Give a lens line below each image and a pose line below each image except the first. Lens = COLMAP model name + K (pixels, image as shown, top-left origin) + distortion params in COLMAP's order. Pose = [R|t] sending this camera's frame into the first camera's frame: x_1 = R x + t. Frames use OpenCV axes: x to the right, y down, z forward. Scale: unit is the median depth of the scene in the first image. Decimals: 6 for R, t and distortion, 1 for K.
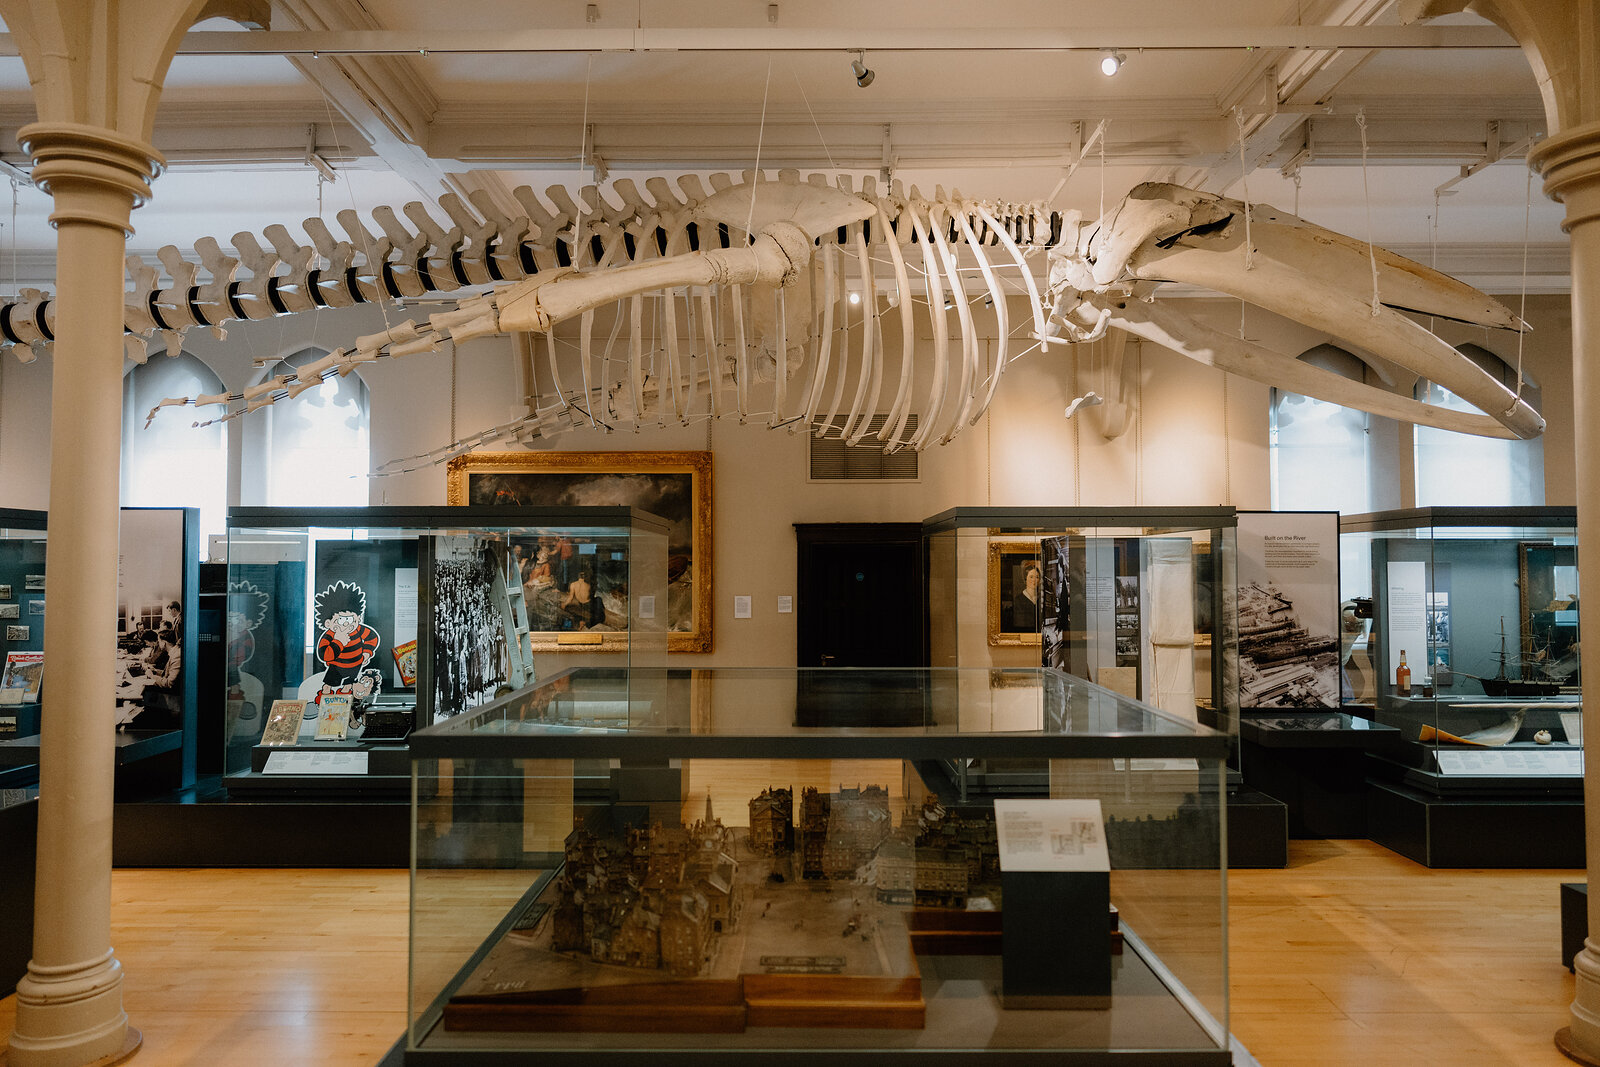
lens RADIAL K [[1051.1, 0, 794.4], [0, 1051.1, 533.5], [0, 0, 1]] dist [-0.000957, 0.000903]
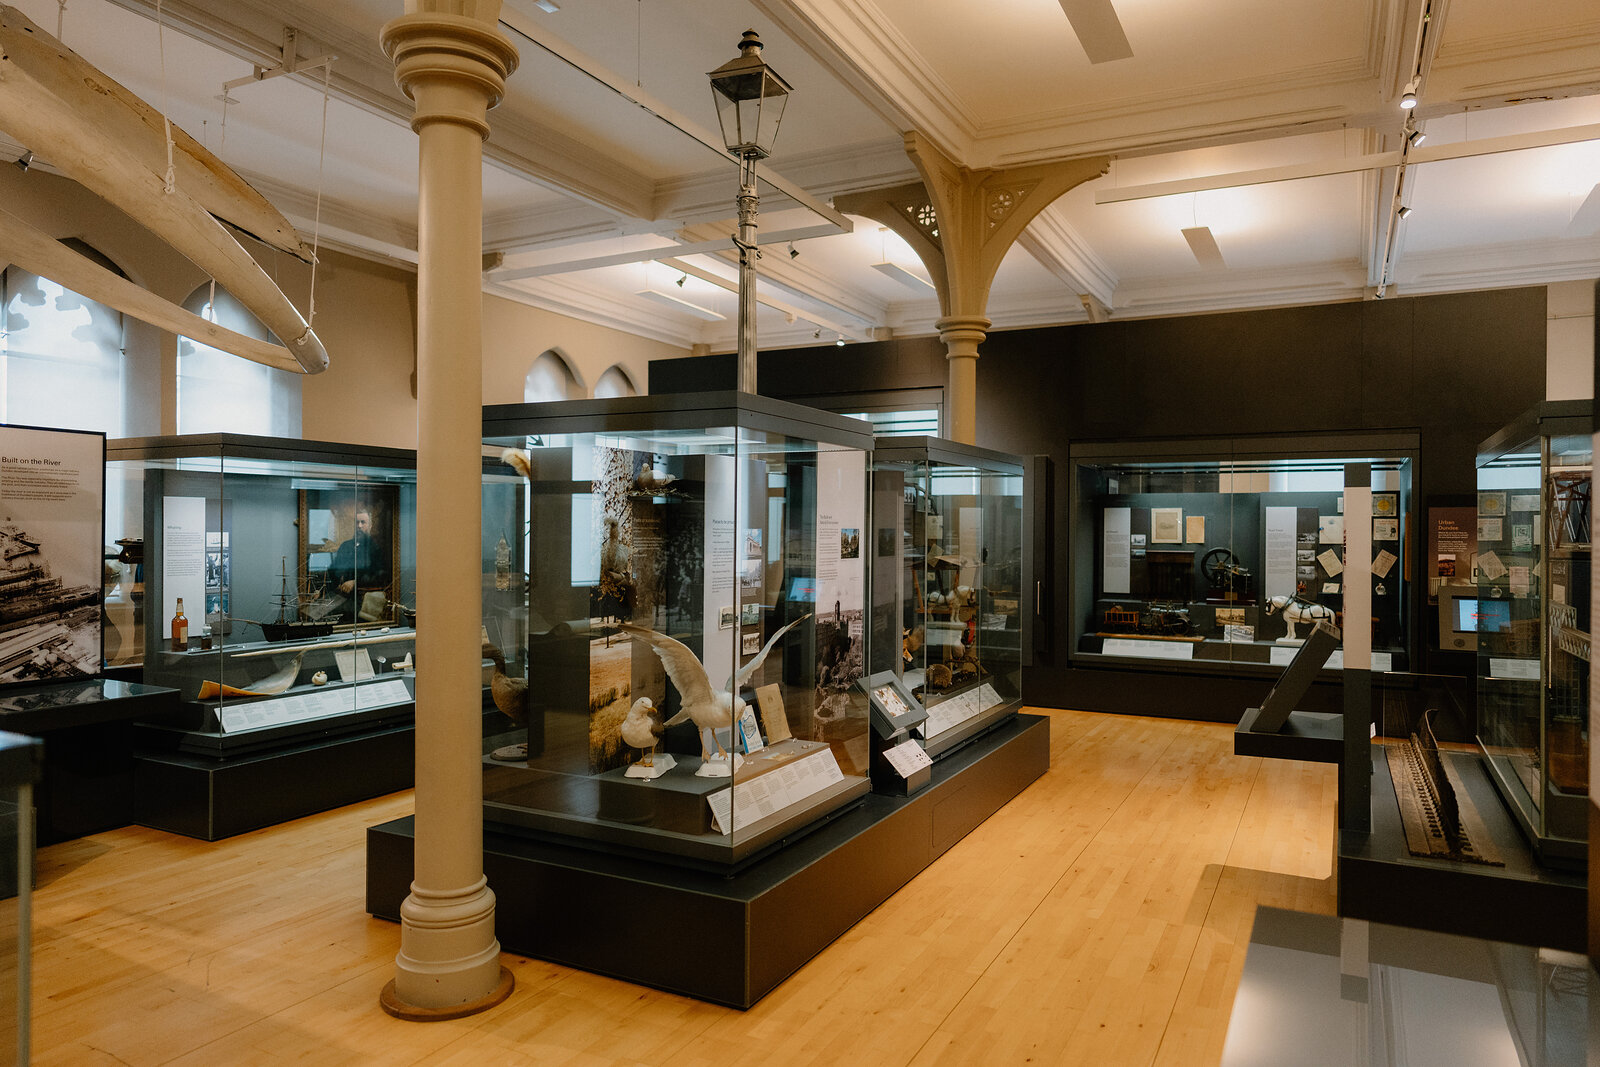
lens RADIAL K [[1051.1, 0, 794.4], [0, 1051.1, 533.5], [0, 0, 1]] dist [-0.000957, 0.000903]
pose [[0.455855, 0.000932, 0.890053, 0.036959], [-0.038411, 0.999088, 0.018627, 0.021490], [-0.889225, -0.042679, 0.455475, 0.151863]]
